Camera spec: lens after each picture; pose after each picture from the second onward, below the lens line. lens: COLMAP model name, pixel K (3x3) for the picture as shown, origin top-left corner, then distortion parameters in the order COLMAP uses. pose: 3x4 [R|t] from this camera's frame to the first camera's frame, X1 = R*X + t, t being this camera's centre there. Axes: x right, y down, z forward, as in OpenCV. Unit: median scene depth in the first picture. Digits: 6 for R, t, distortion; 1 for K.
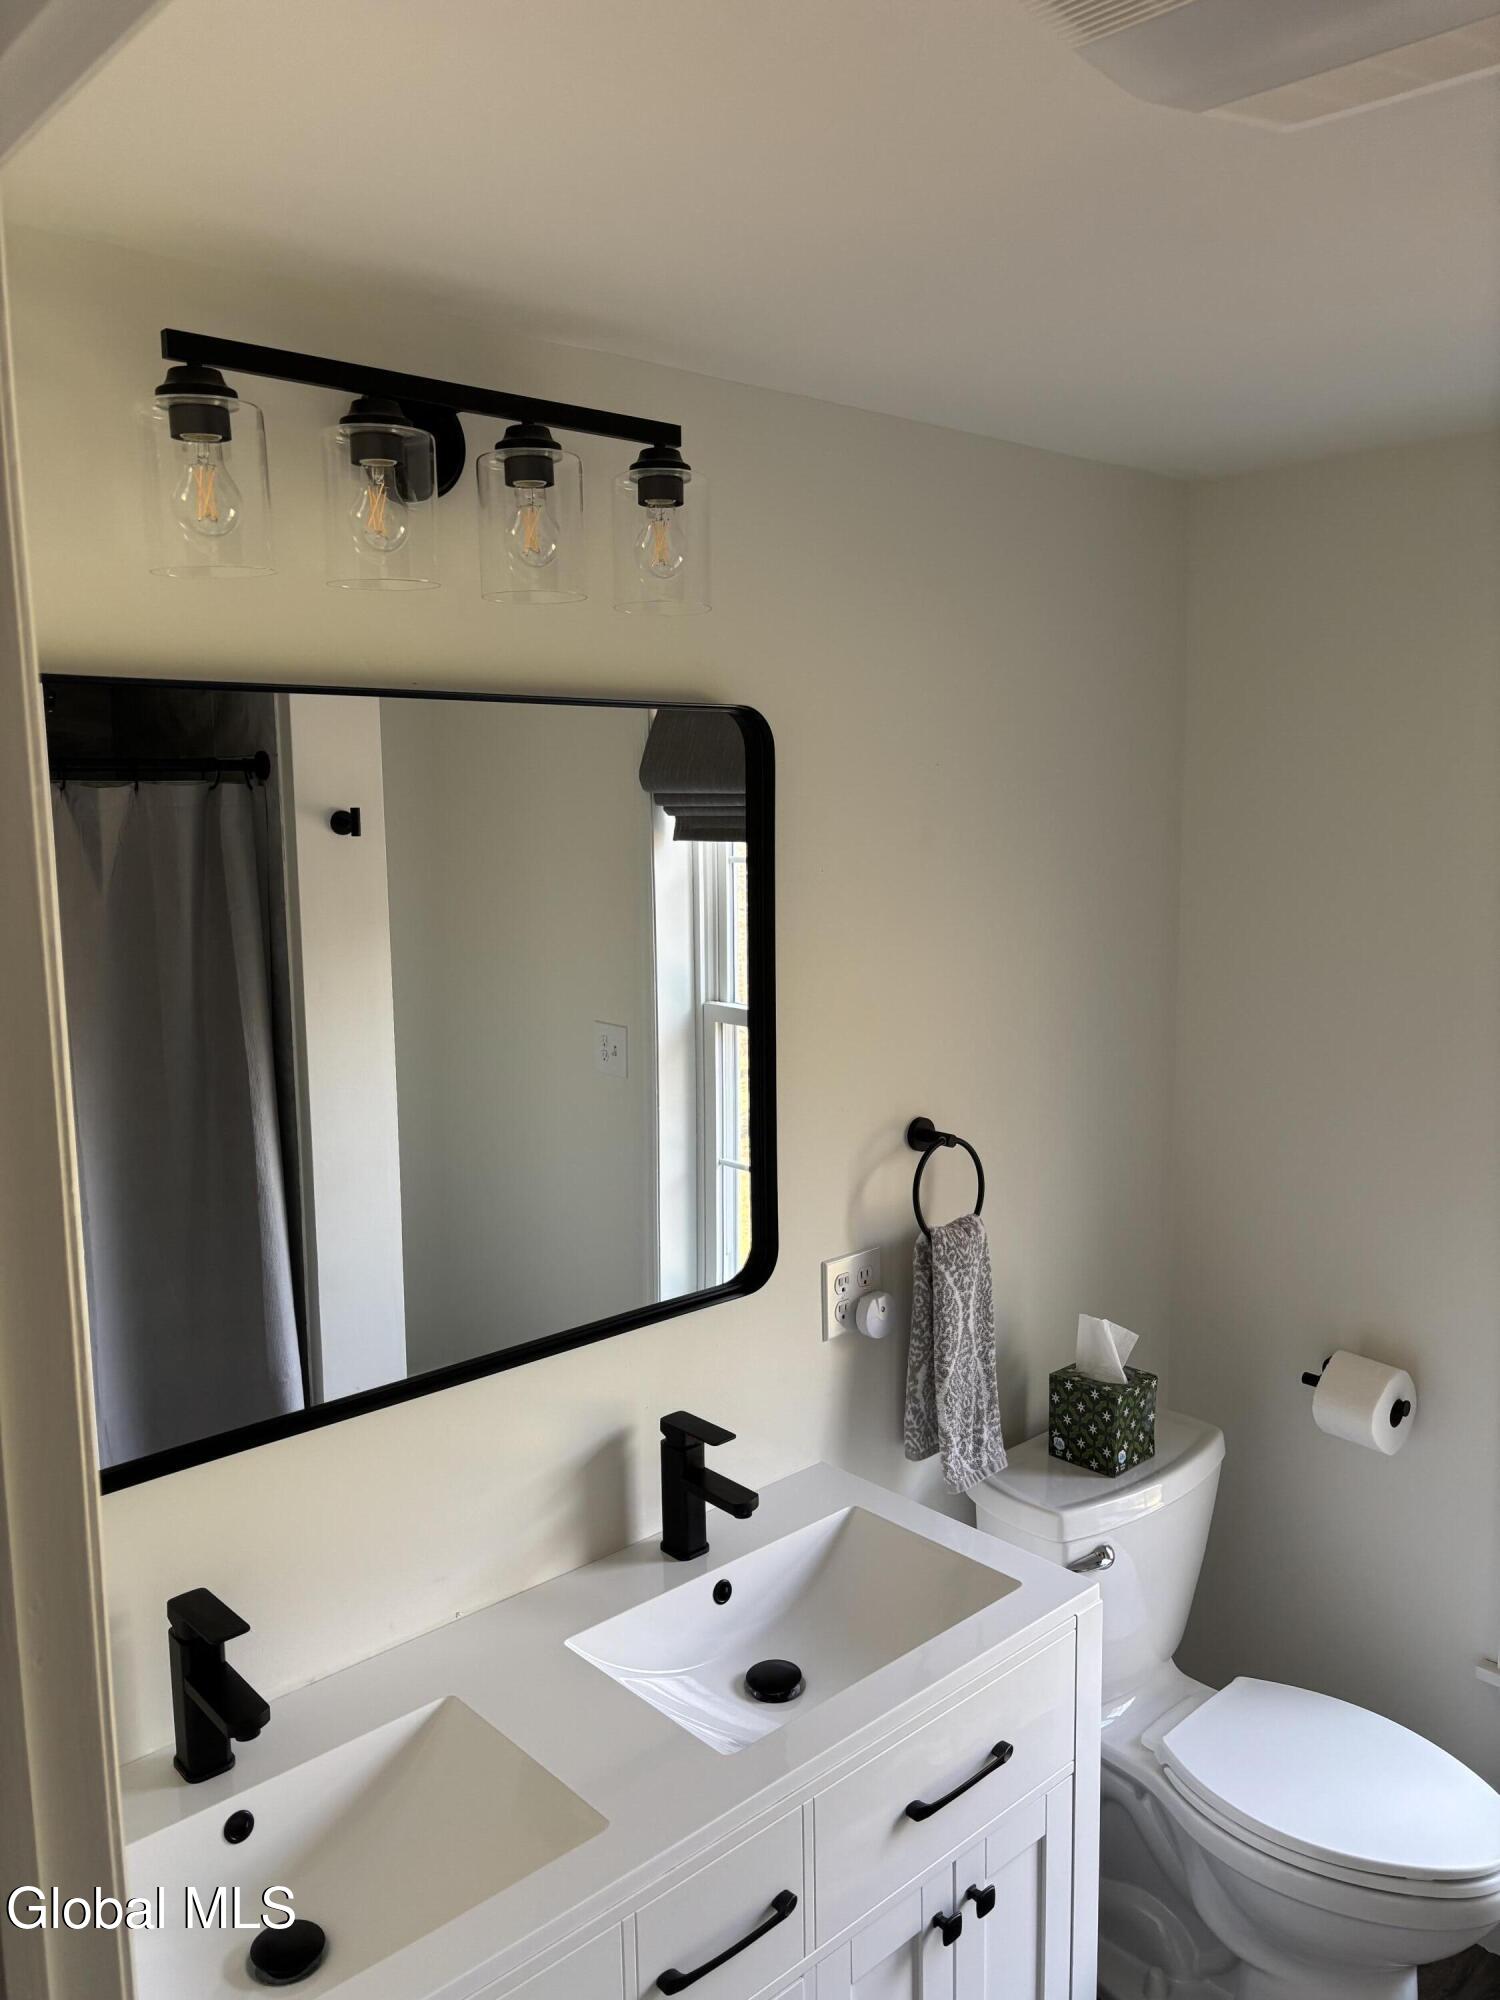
lens RADIAL K [[1488.4, 0, 746.7], [0, 1488.4, 995.8], [0, 0, 1]] dist [0.007194, -0.022800]
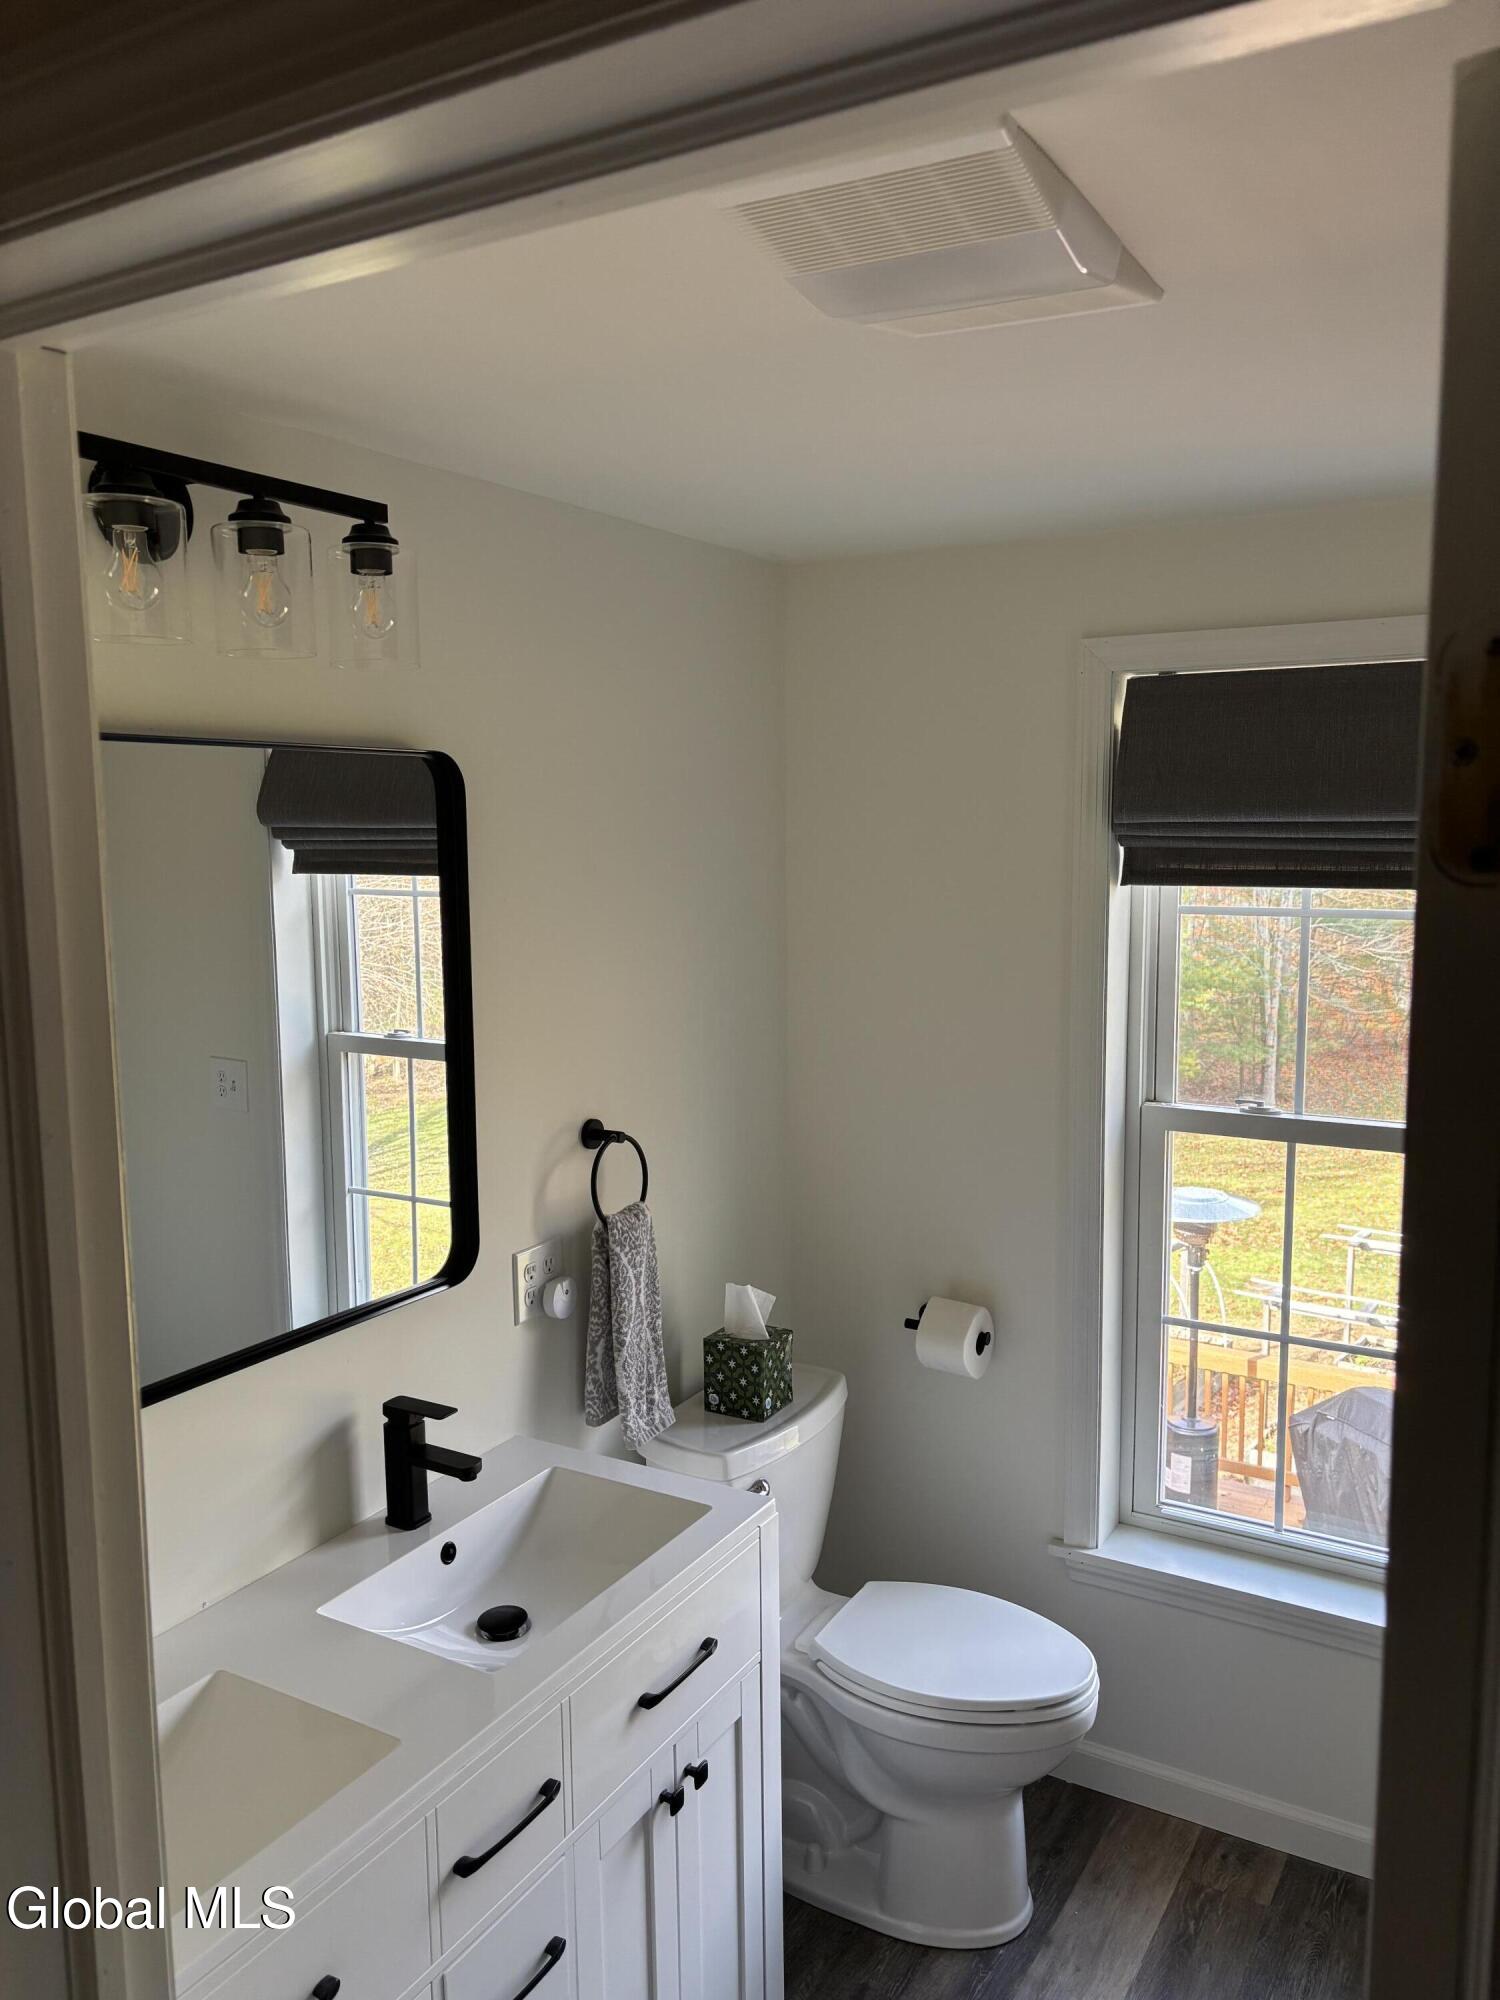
lens RADIAL K [[1482.7, 0, 748.8], [0, 1482.7, 1005.7], [0, 0, 1]] dist [0.060482, -0.143084]
pose [[0.952885, -0.031075, 0.301737, -0.108679], [0.035834, 0.999305, -0.010249, 0.011633], [-0.301209, 0.020578, 0.953336, -0.114322]]
